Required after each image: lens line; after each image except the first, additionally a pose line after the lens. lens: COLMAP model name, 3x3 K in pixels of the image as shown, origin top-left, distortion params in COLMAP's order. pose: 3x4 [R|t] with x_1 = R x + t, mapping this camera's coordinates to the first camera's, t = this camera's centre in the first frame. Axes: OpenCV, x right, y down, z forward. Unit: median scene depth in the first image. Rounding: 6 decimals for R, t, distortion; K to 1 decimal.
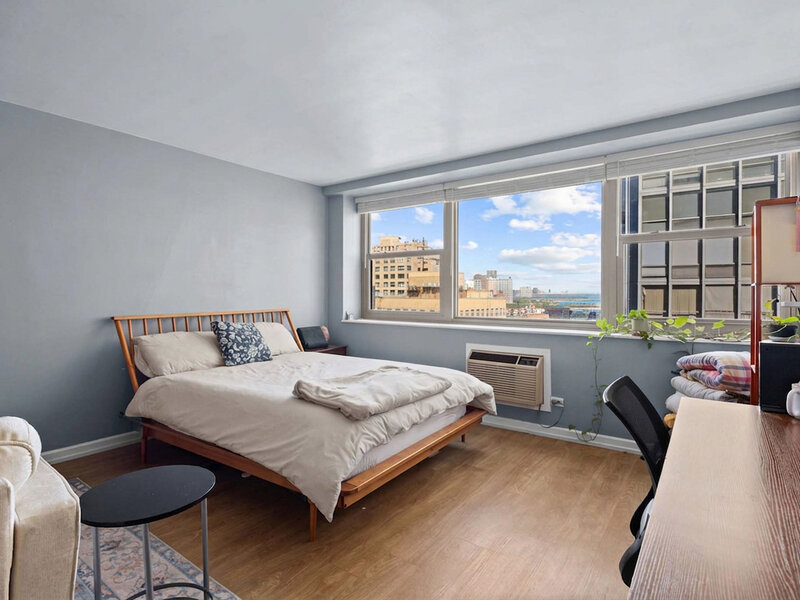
lens RADIAL K [[430.9, 0, 397.5], [0, 430.9, 297.4], [0, 0, 1]] dist [0.005681, 0.000813]
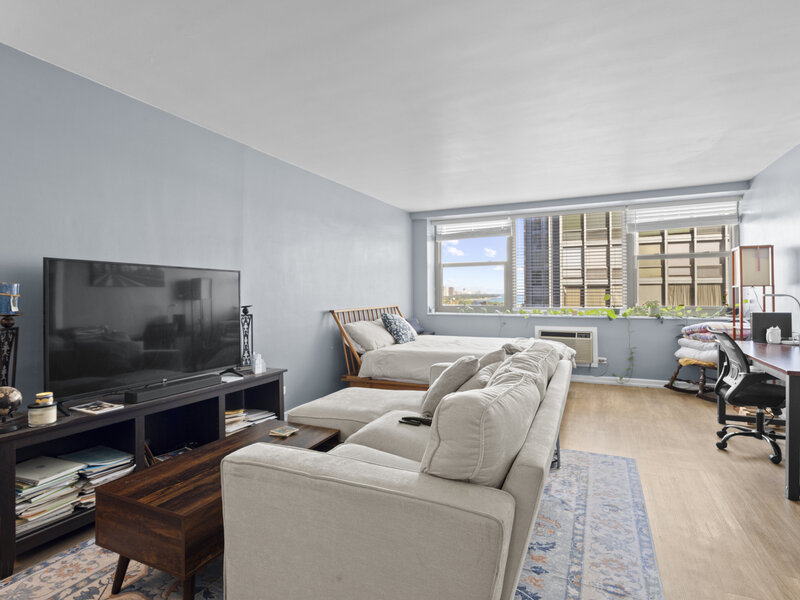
lens RADIAL K [[430.9, 0, 395.6], [0, 430.9, 294.8], [0, 0, 1]] dist [0.005681, 0.000813]
pose [[0.981658, -0.008627, 0.190456, -0.585652], [0.010032, 0.999929, -0.006414, 0.004400], [-0.190387, 0.008207, 0.981675, -0.354043]]
